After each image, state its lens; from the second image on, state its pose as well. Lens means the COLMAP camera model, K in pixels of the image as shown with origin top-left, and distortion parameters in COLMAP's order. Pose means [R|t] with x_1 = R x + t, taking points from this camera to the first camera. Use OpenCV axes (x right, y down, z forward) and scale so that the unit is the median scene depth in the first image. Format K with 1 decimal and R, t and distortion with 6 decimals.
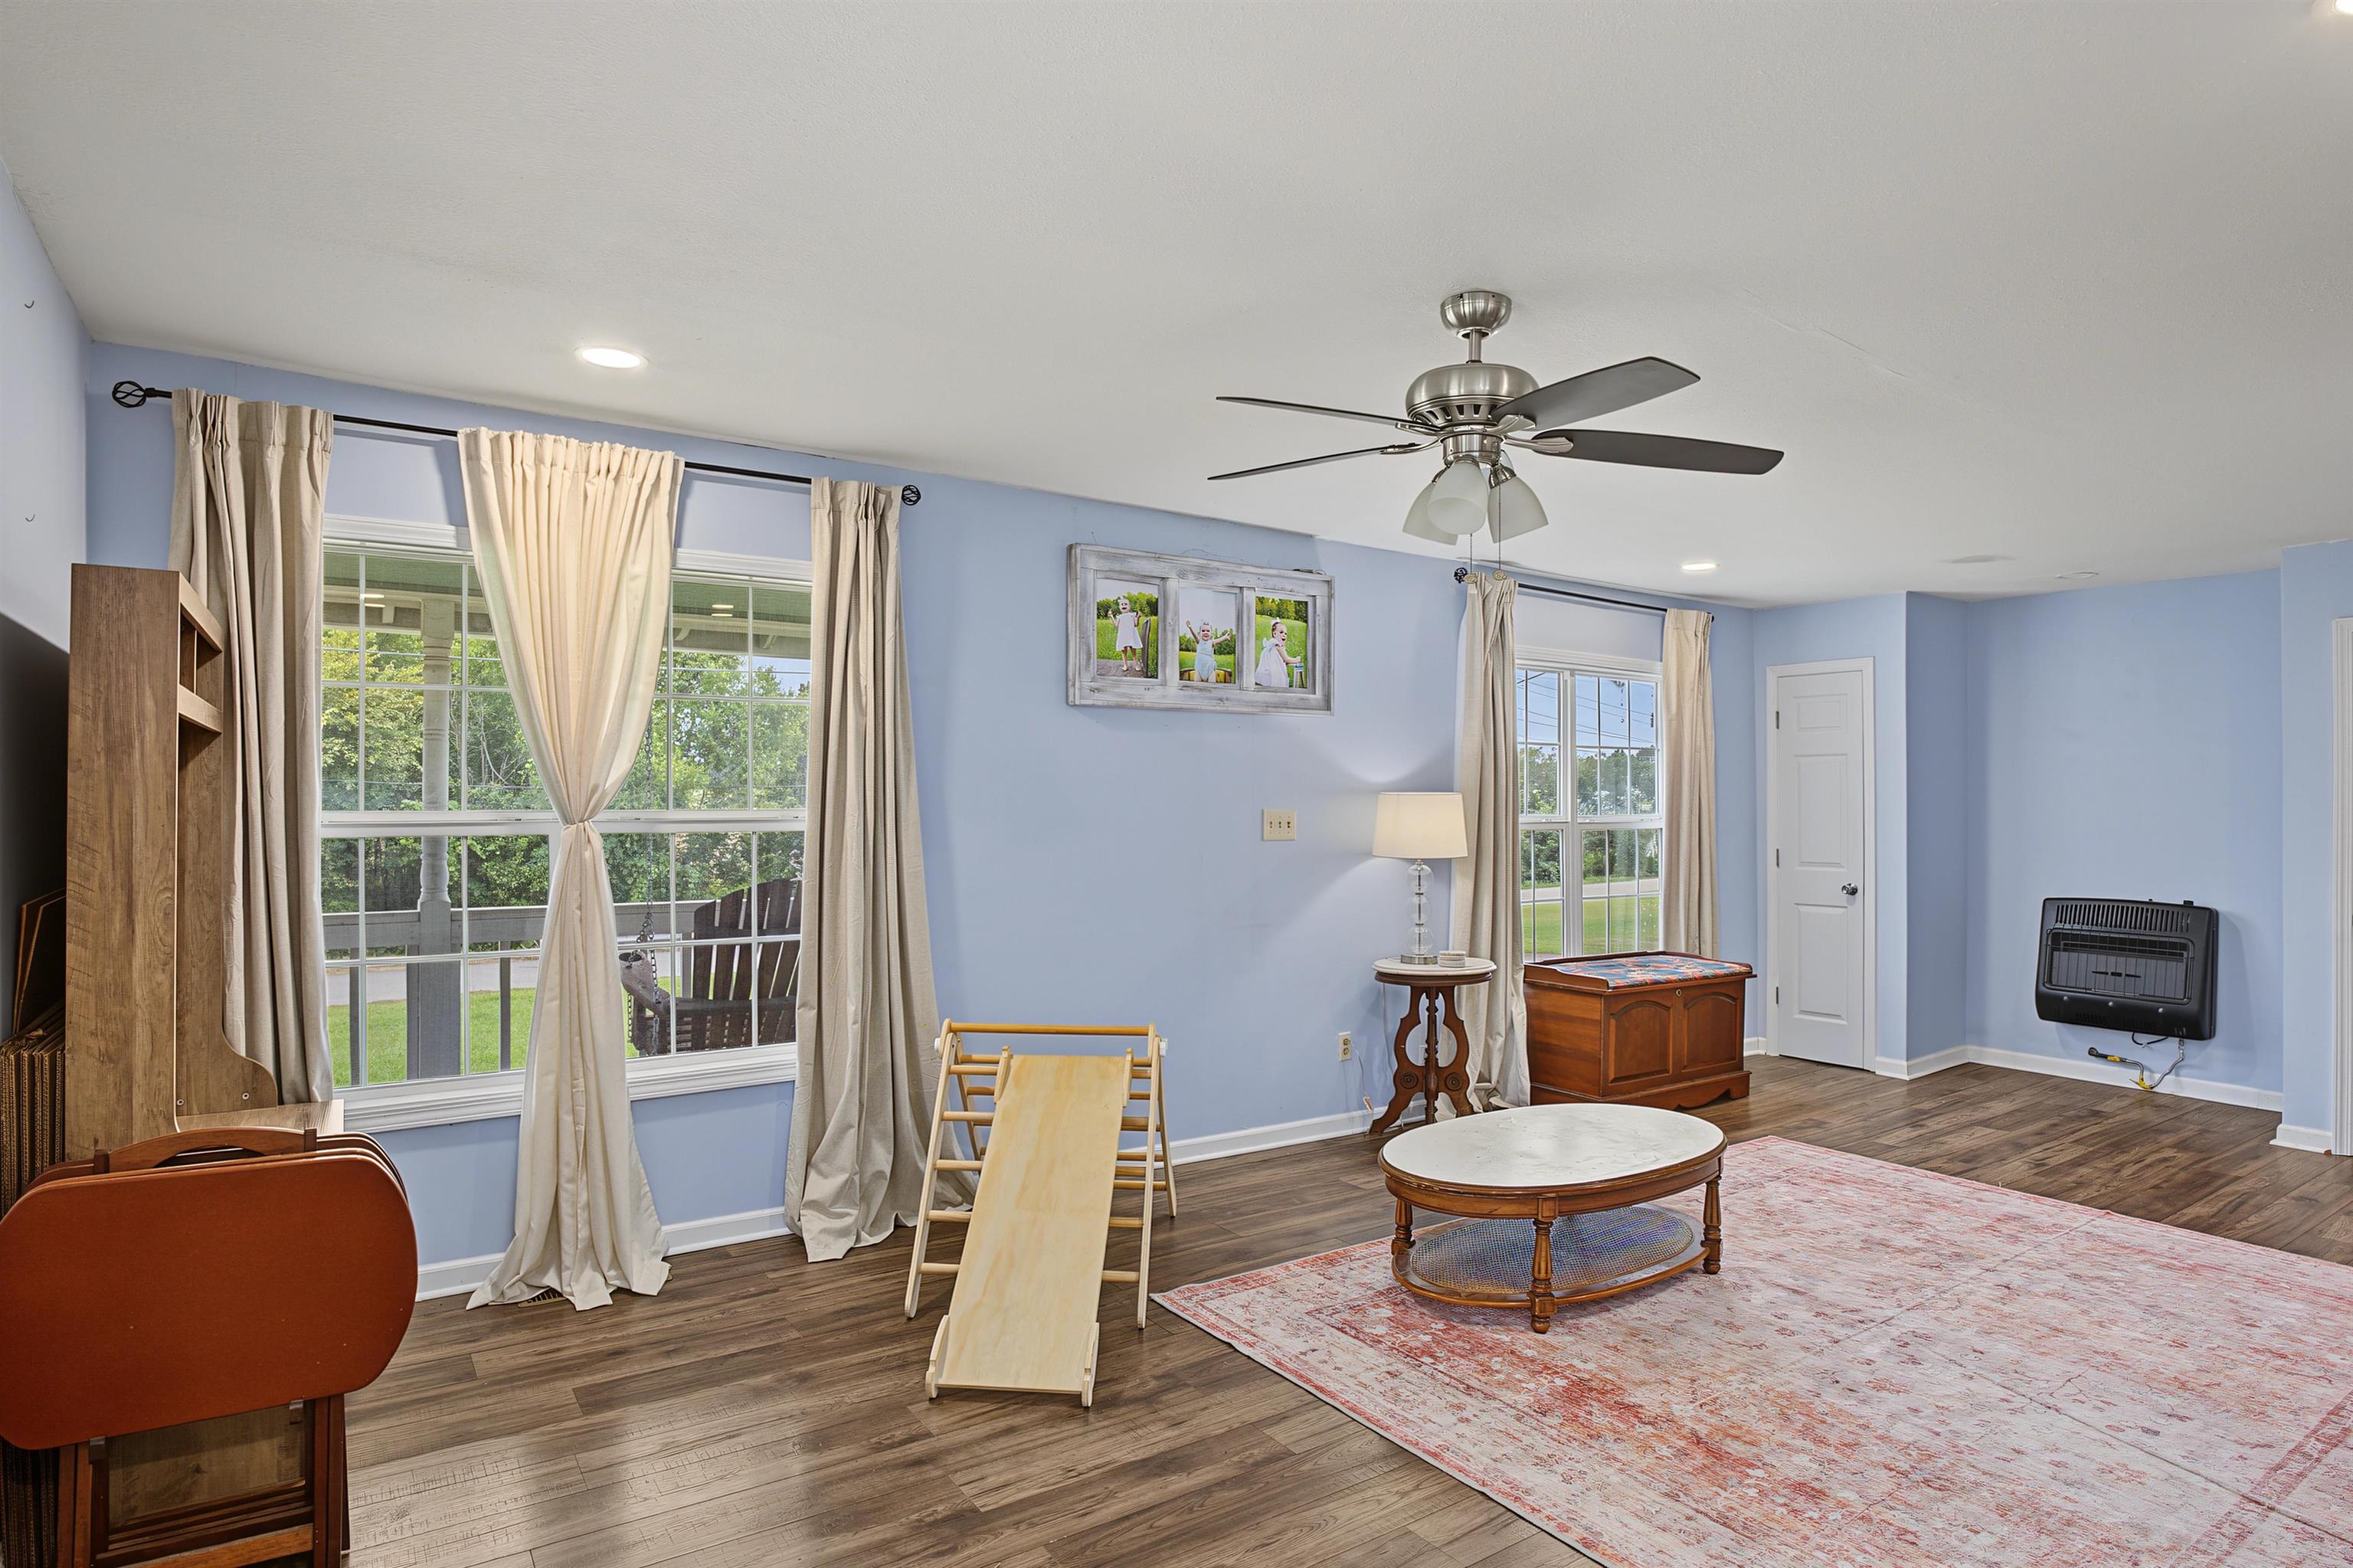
lens RADIAL K [[1269.4, 0, 1174.0], [0, 1269.4, 783.7], [0, 0, 1]] dist [-0.014182, -0.000651]
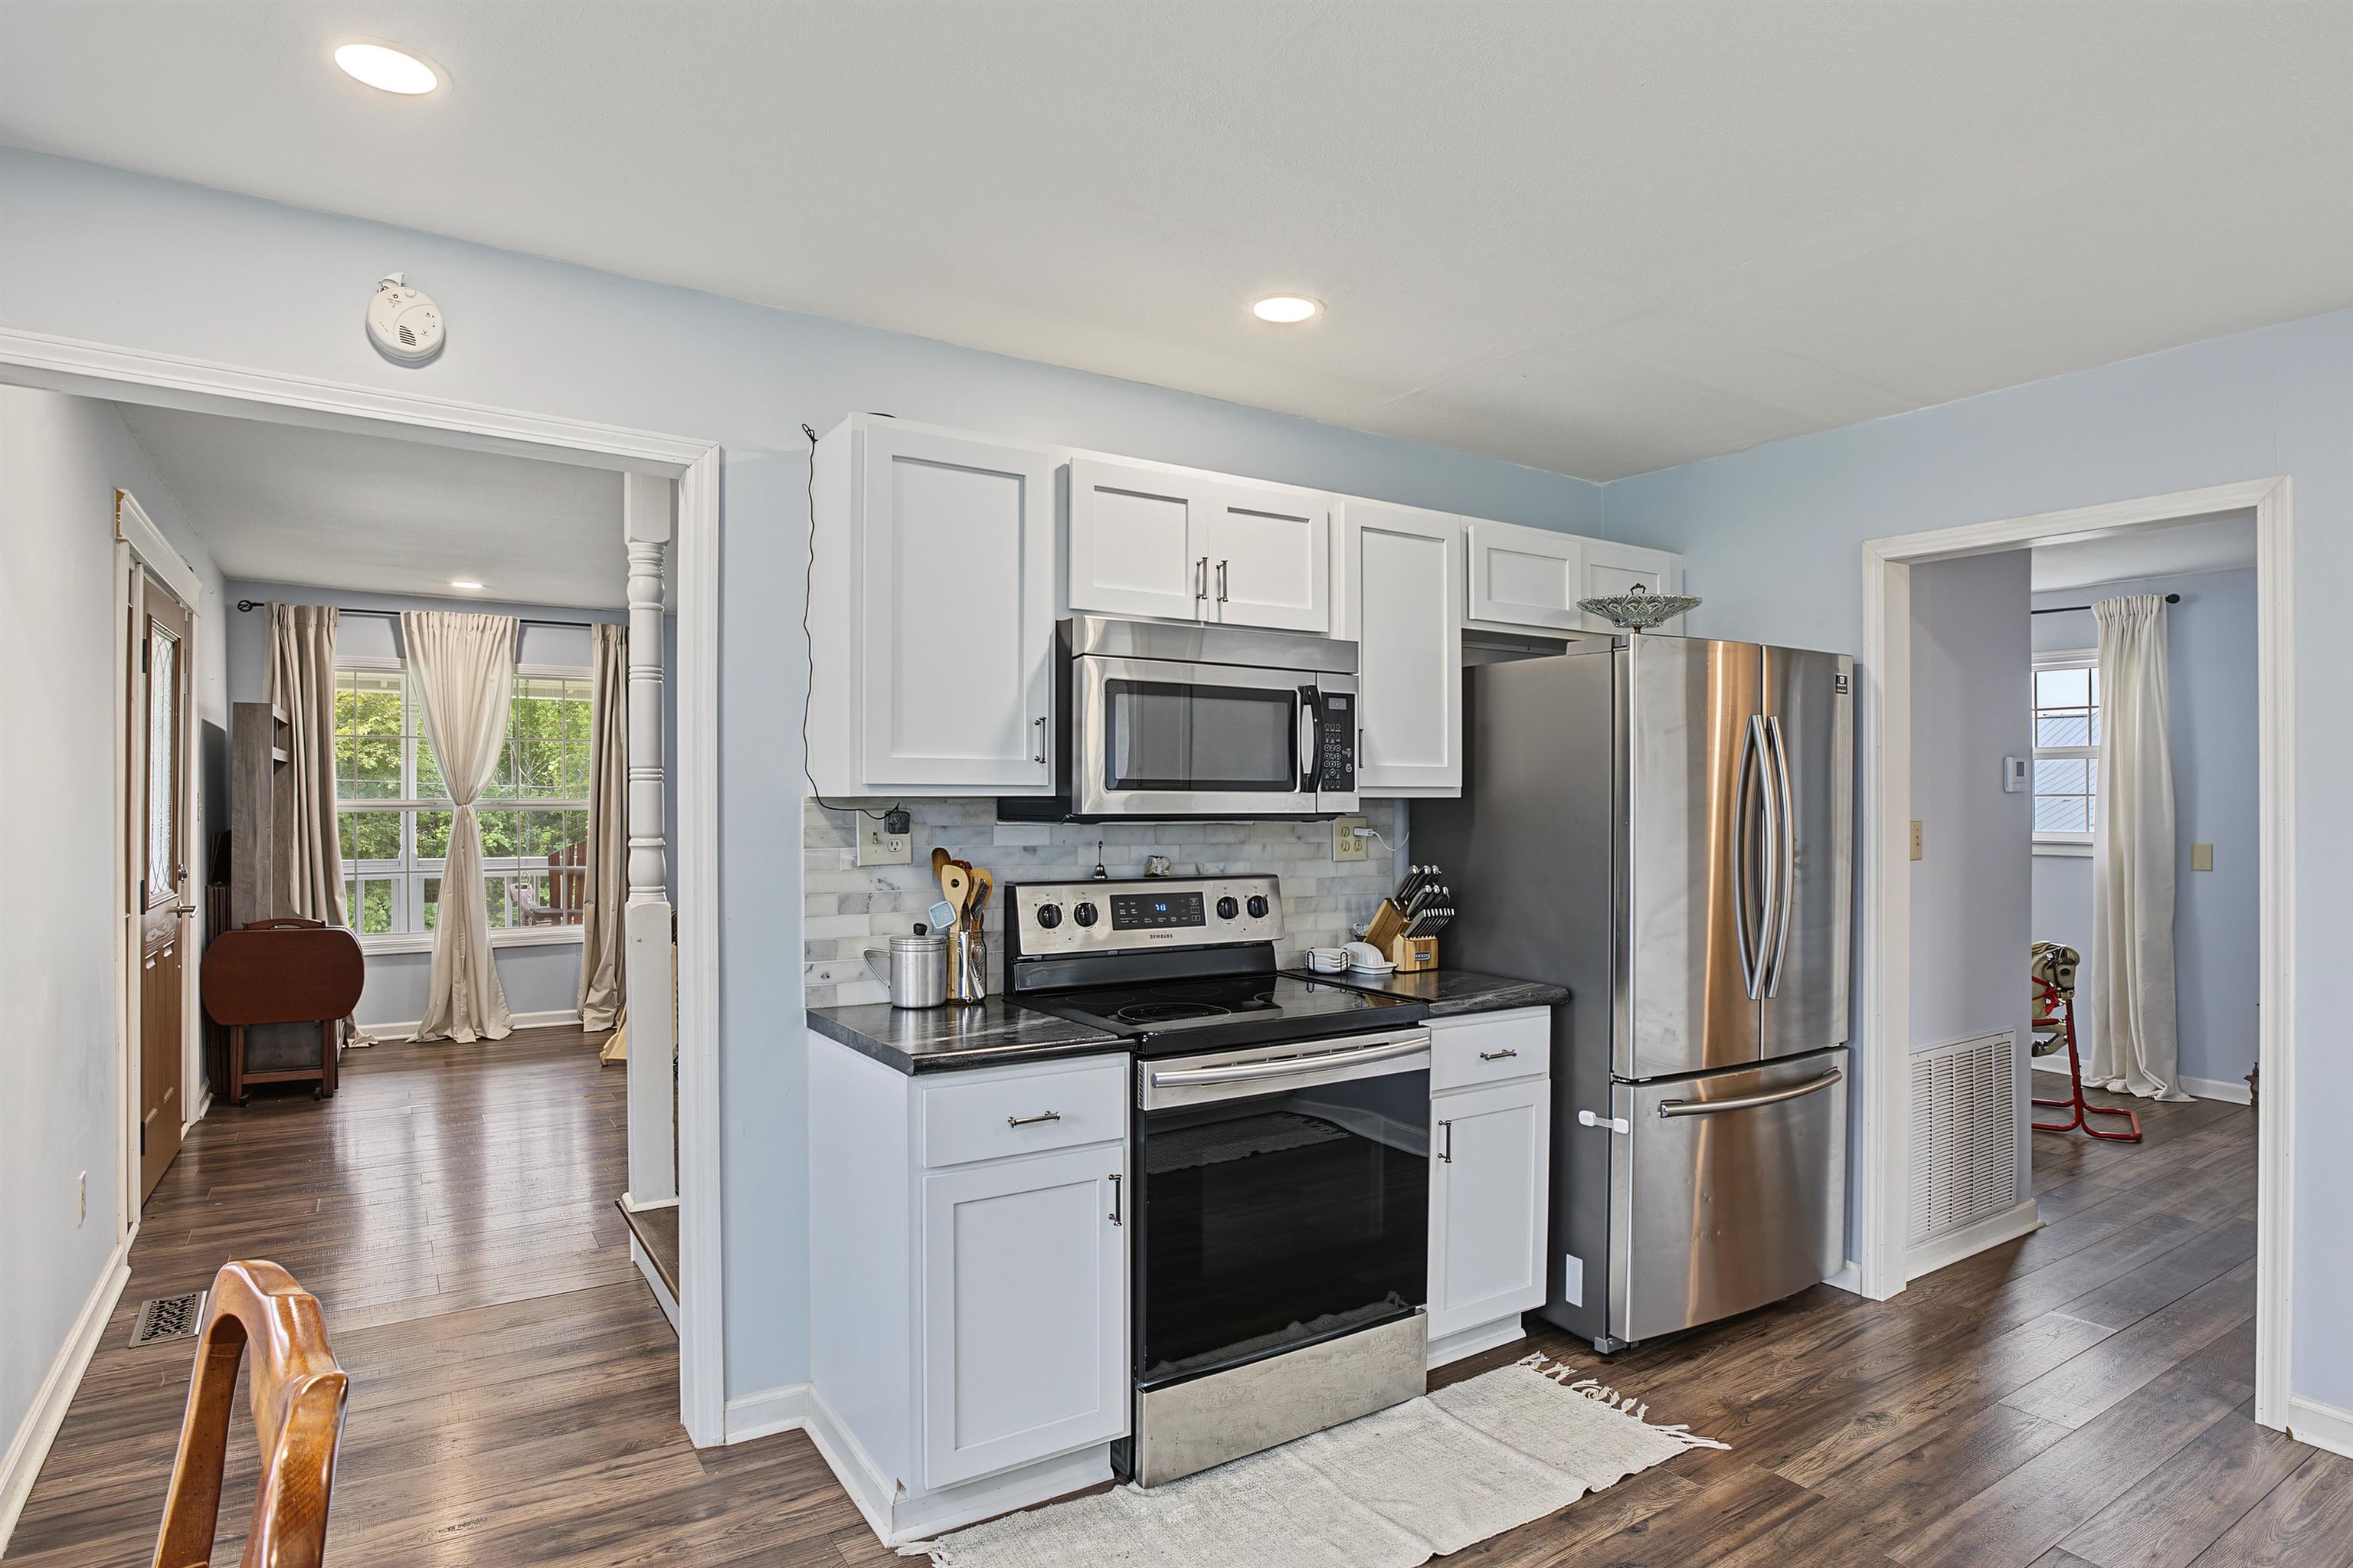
lens RADIAL K [[1269.4, 0, 1178.2], [0, 1269.4, 795.7], [0, 0, 1]] dist [-0.014182, -0.000651]
pose [[0.999667, 0.002102, -0.025708, 0.723663], [-0.001907, 0.999969, 0.007631, -0.002201], [0.025724, -0.007579, 0.999640, -0.982848]]
